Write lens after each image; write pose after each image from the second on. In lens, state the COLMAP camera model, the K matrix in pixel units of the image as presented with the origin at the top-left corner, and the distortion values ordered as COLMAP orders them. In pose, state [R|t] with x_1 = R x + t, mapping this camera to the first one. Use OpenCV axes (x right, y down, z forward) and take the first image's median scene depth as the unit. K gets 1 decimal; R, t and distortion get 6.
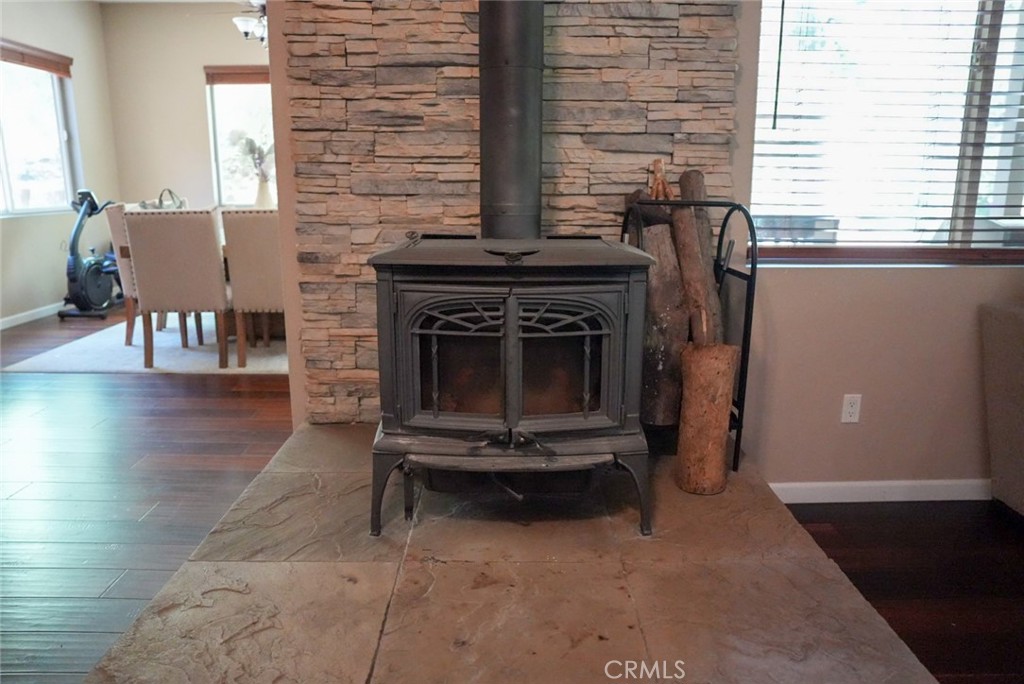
lens RADIAL K [[707.6, 0, 512.0], [0, 707.6, 342.0], [0, 0, 1]] dist [-0.111953, 0.086106]
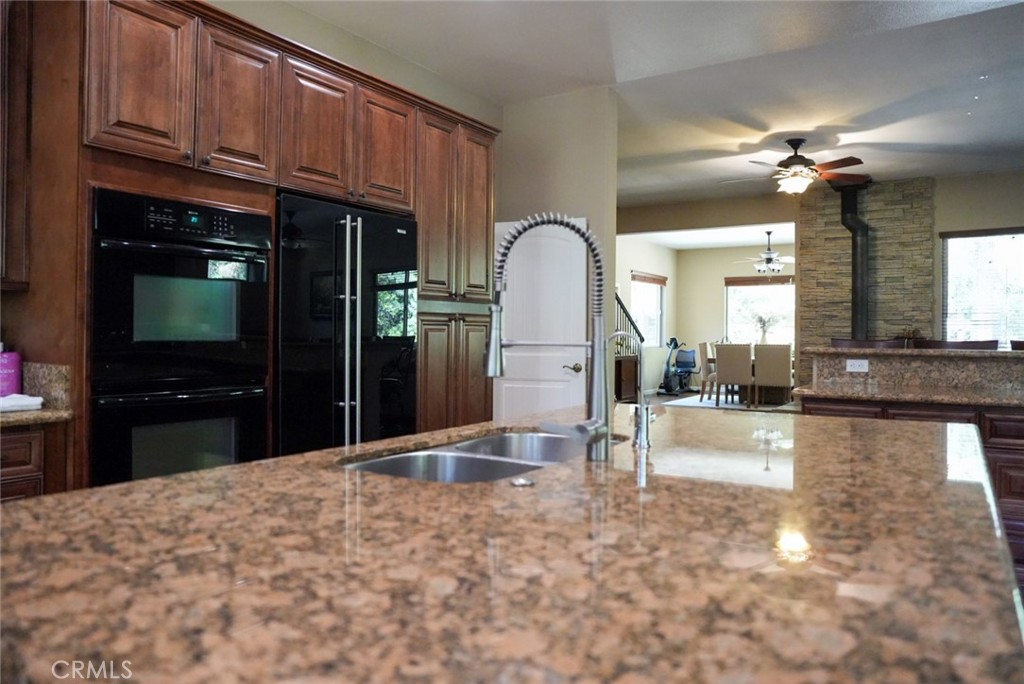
lens RADIAL K [[707.6, 0, 512.0], [0, 707.6, 342.0], [0, 0, 1]] dist [-0.111953, 0.086106]
pose [[0.839605, 0.009393, -0.543117, 0.423792], [-0.130780, 0.973935, -0.185329, 0.728382], [0.527219, 0.226632, 0.818949, -2.915224]]
